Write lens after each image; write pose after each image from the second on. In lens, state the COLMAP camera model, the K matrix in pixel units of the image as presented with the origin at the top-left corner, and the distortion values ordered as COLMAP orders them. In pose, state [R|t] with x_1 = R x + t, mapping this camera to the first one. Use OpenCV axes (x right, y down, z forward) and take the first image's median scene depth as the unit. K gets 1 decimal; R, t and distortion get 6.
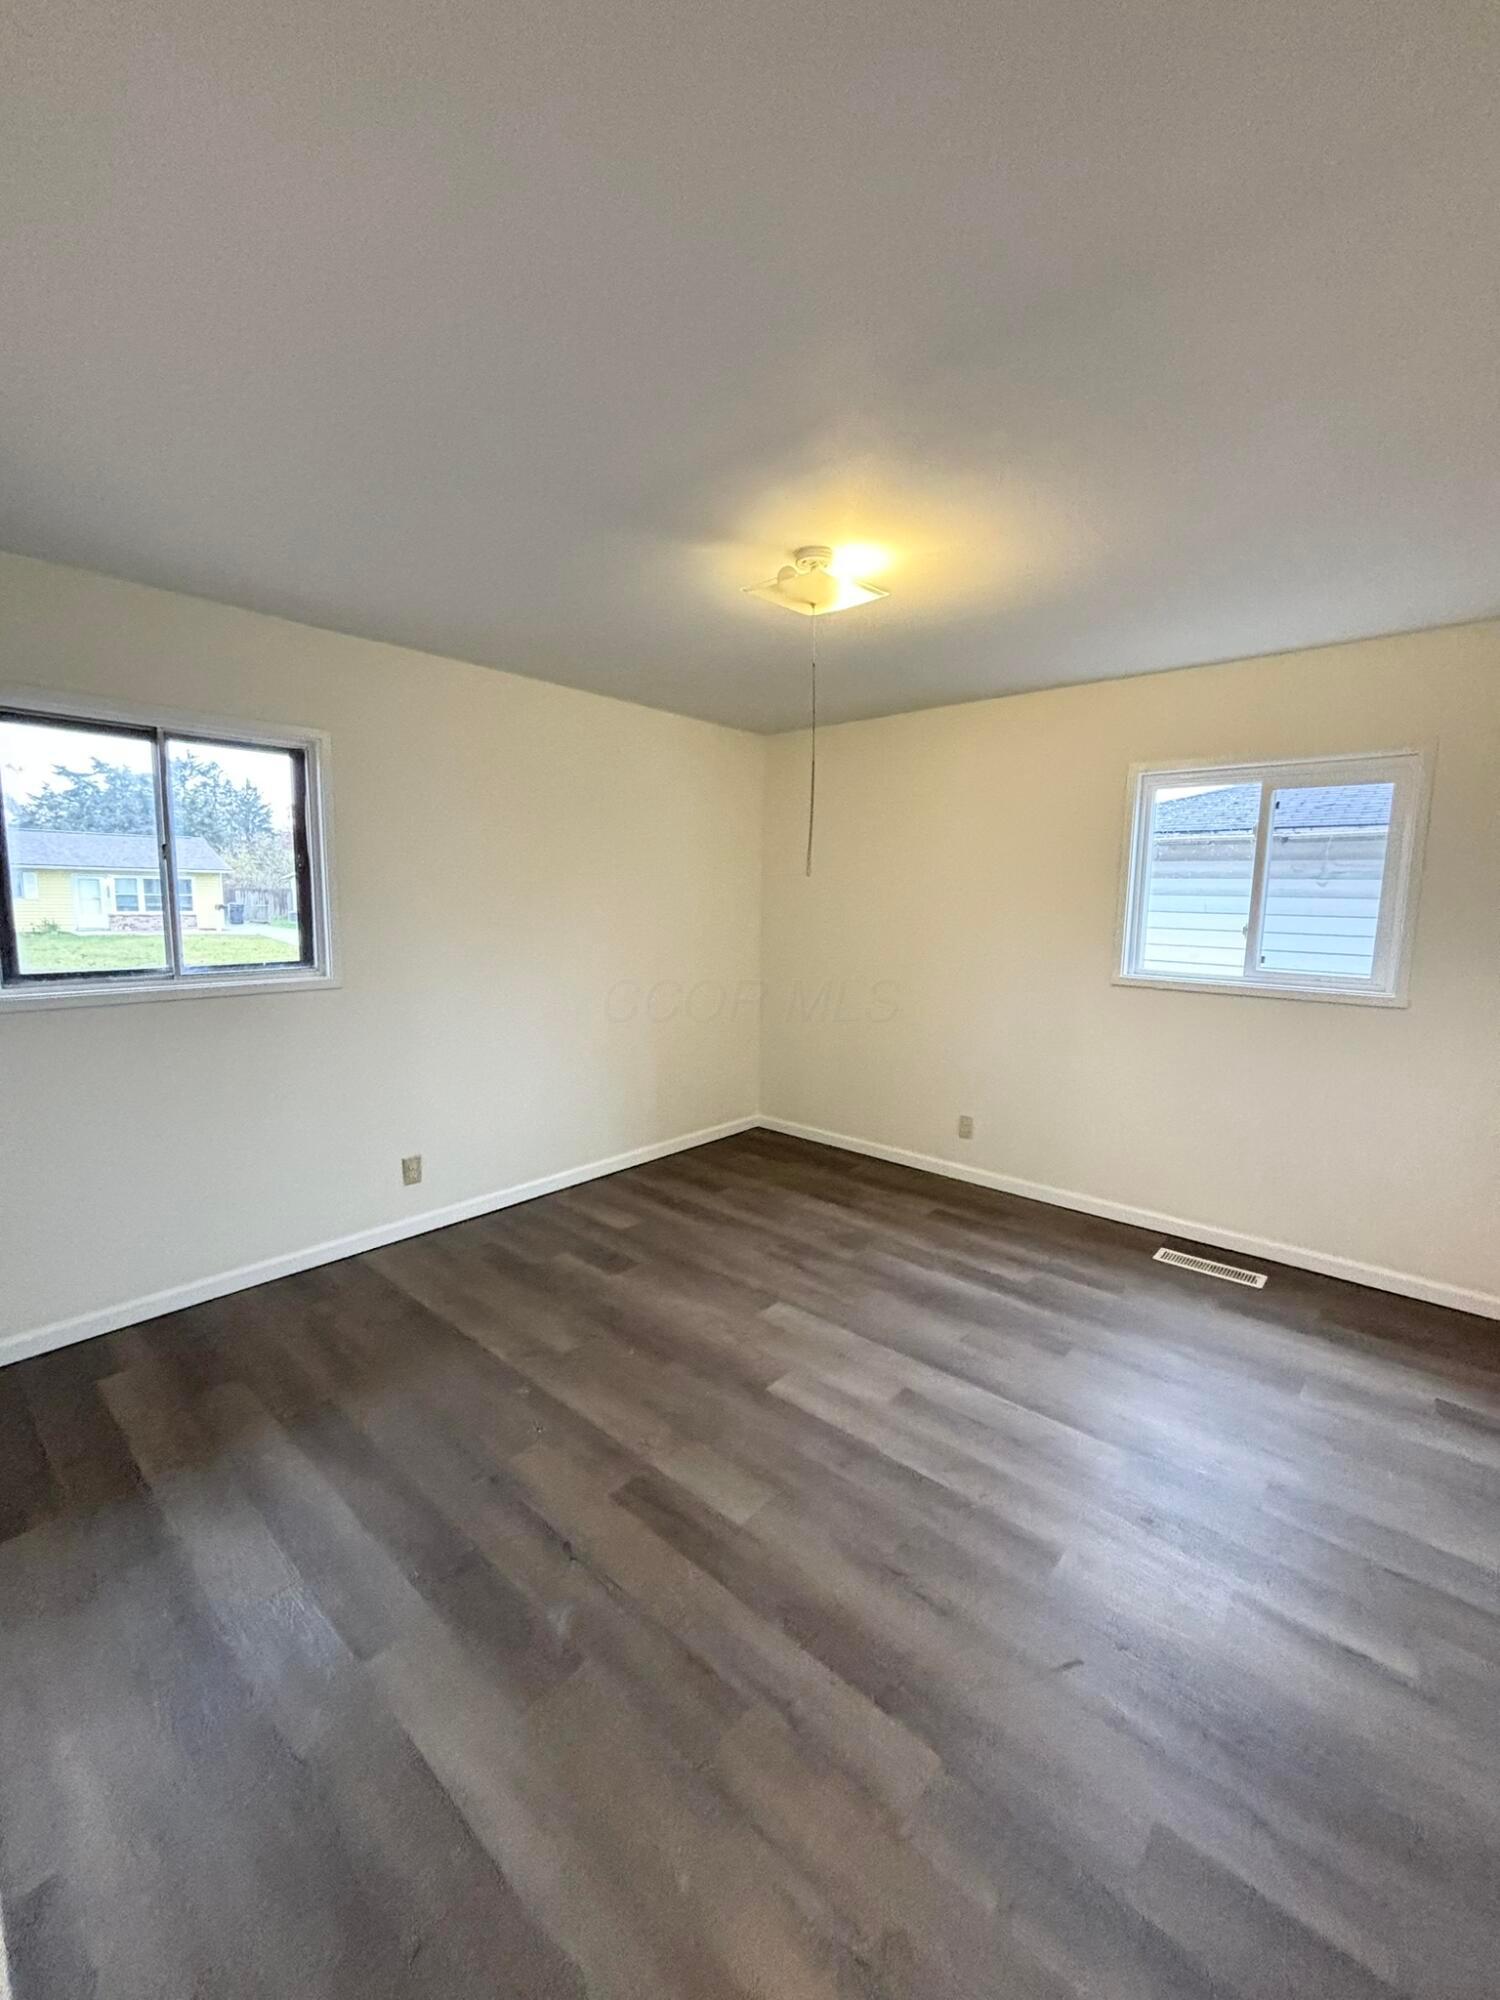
lens RADIAL K [[807.9, 0, 746.0], [0, 807.9, 994.2], [0, 0, 1]] dist [0.005445, -0.000827]
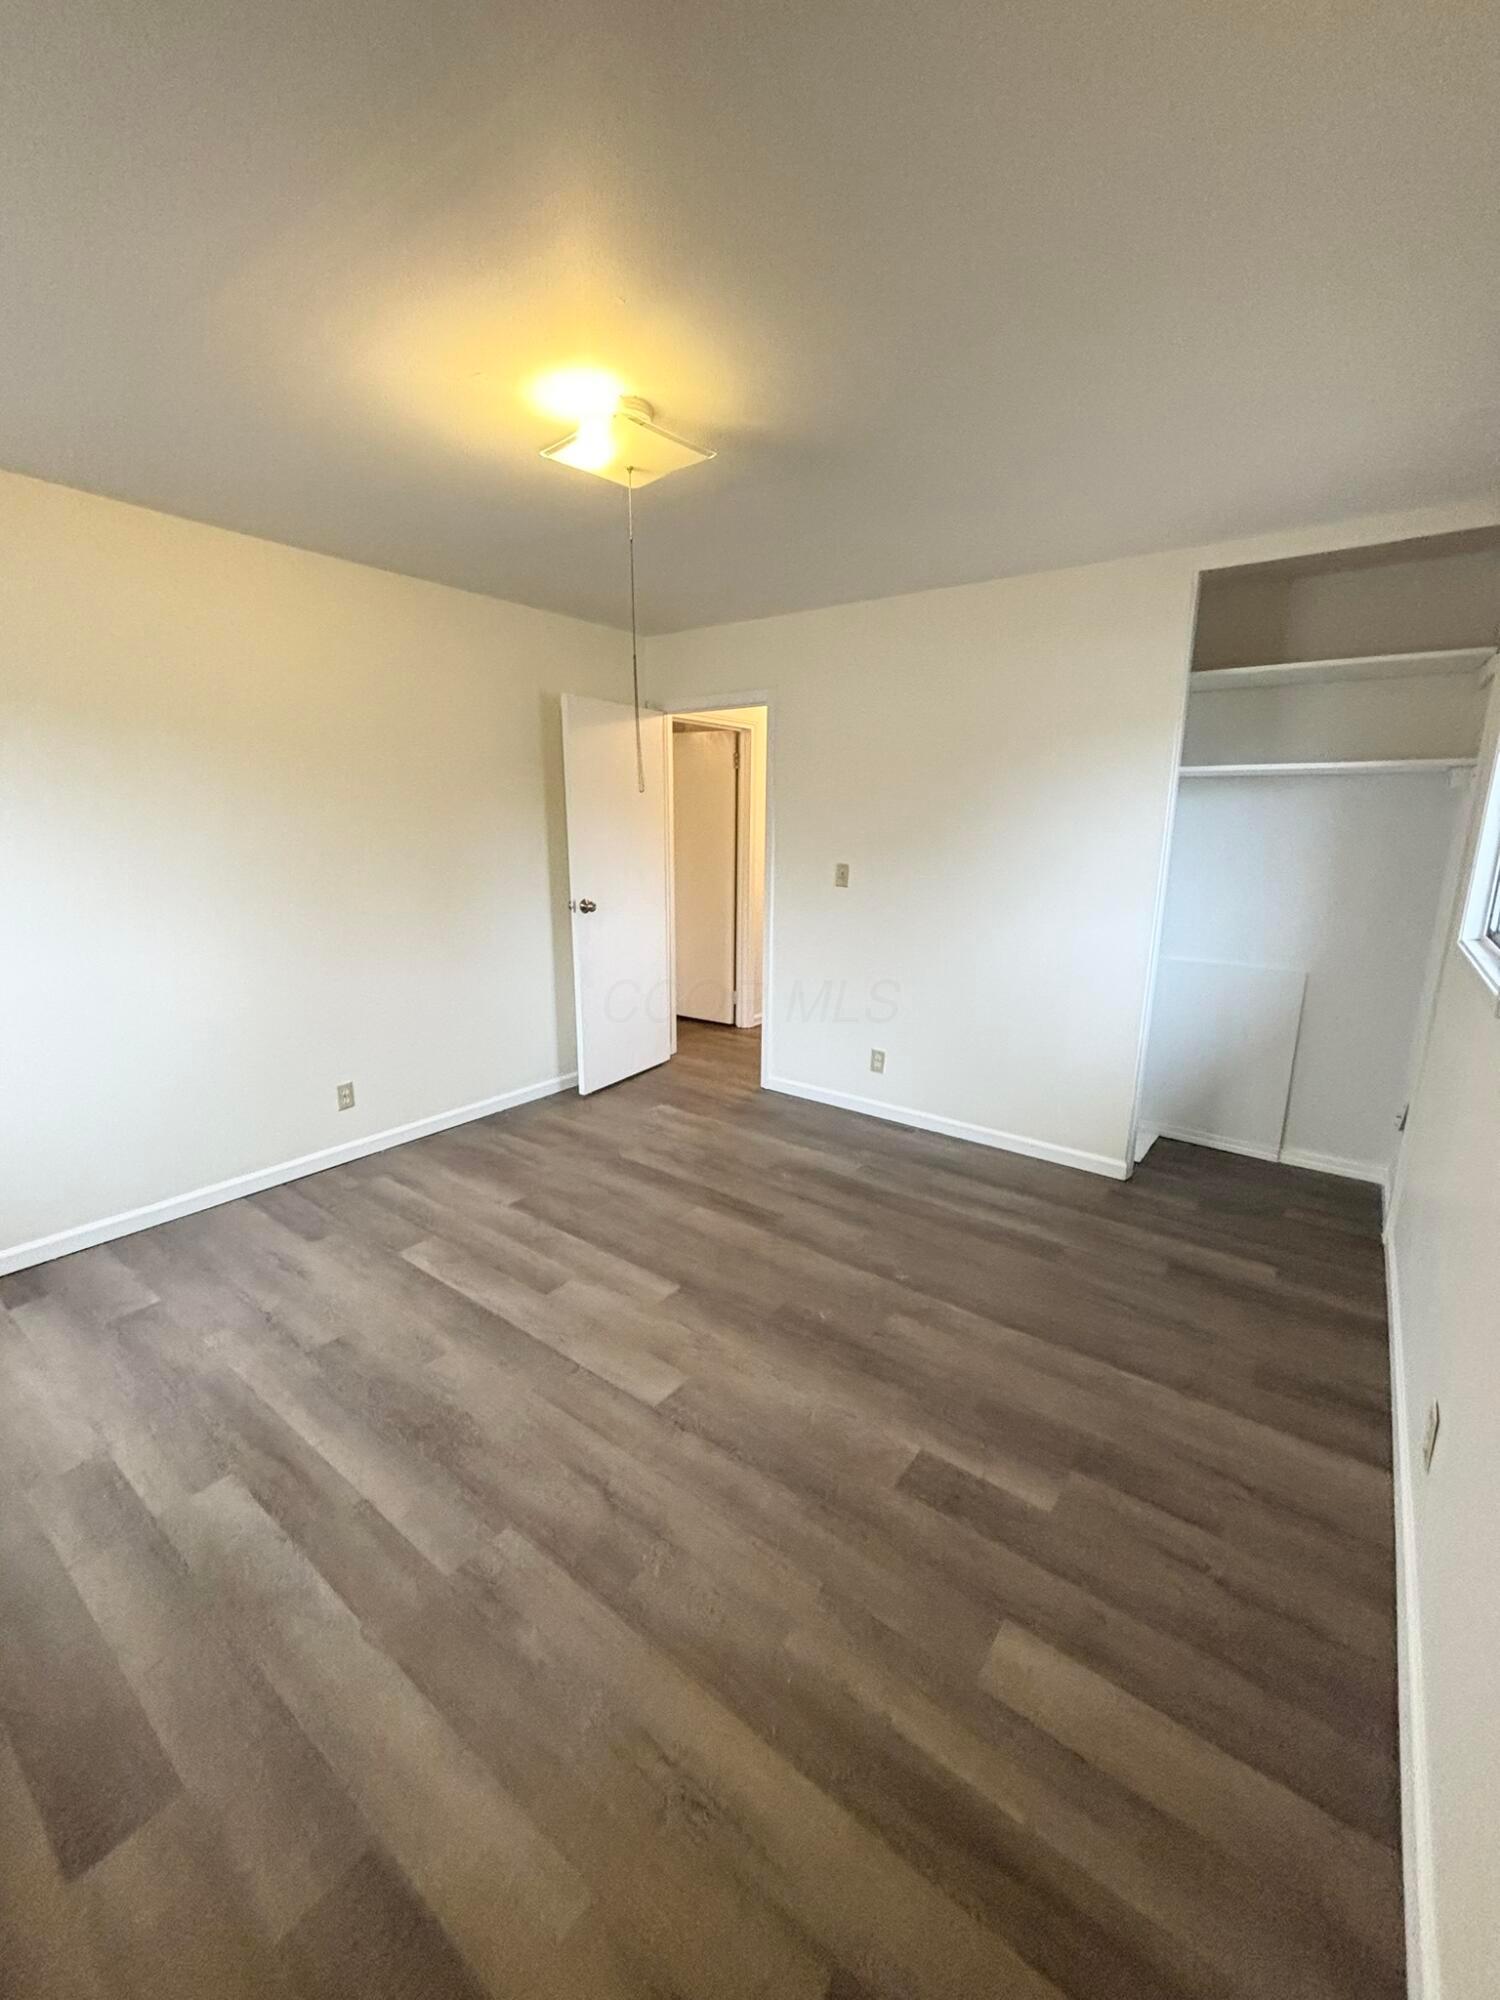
lens RADIAL K [[807.9, 0, 752.0], [0, 807.9, 999.1], [0, 0, 1]] dist [0.005445, -0.000827]
pose [[-0.996211, -0.002694, -0.086926, 0.023662], [-0.031936, 0.941019, 0.336844, -0.226725], [0.080891, 0.338343, -0.937540, 1.857845]]
